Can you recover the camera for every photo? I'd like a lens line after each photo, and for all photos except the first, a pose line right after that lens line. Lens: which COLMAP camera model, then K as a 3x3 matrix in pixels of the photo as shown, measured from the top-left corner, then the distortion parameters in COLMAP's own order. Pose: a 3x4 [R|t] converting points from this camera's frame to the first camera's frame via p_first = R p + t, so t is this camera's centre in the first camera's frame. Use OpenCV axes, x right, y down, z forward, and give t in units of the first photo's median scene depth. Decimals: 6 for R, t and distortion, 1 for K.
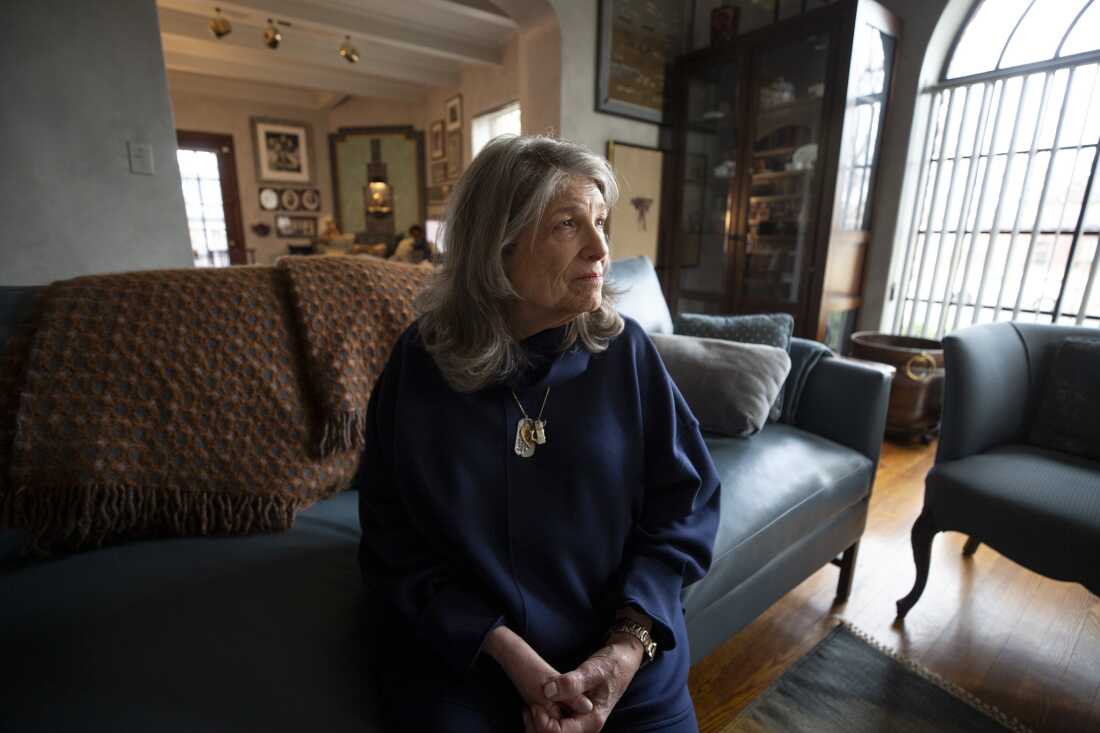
lens RADIAL K [[484.6, 0, 550.0], [0, 484.6, 366.5], [0, 0, 1]] dist [-0.062016, 0.016727]
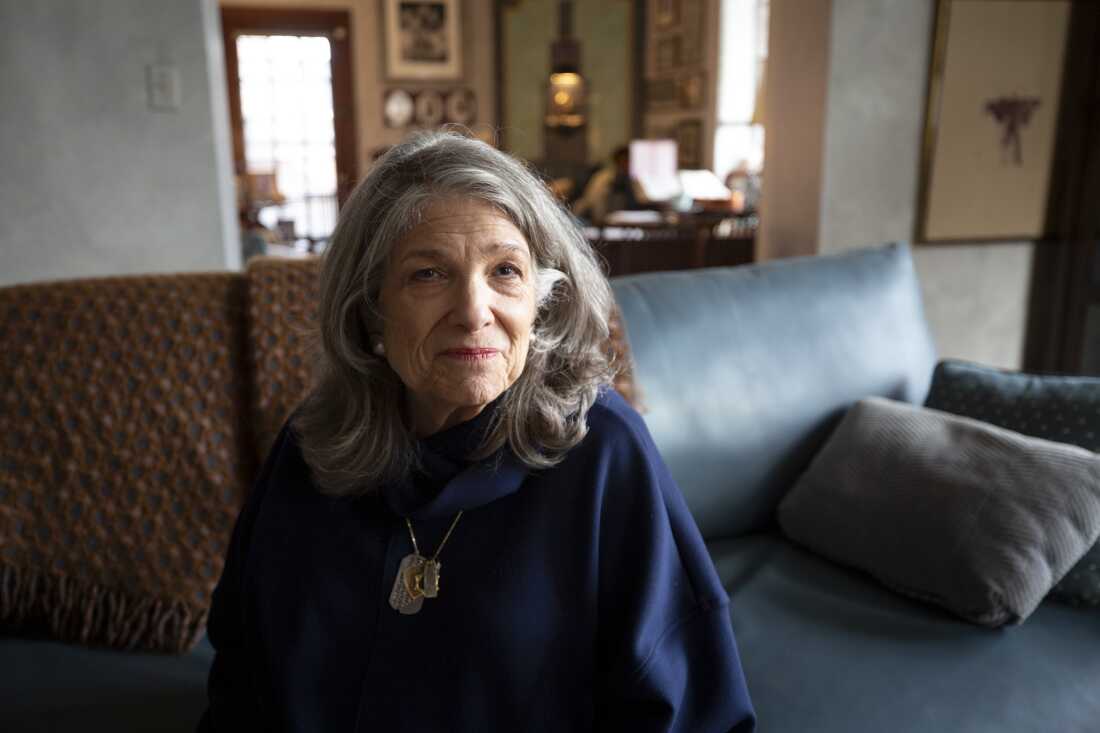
lens RADIAL K [[869.7, 0, 550.0], [0, 869.7, 366.5], [0, 0, 1]] dist [-0.001203, 0.000545]
pose [[0.931594, 0.066866, -0.357299, 0.388929], [-0.076072, 0.997033, -0.011759, -0.110999], [0.355452, 0.038135, 0.933916, -0.050997]]
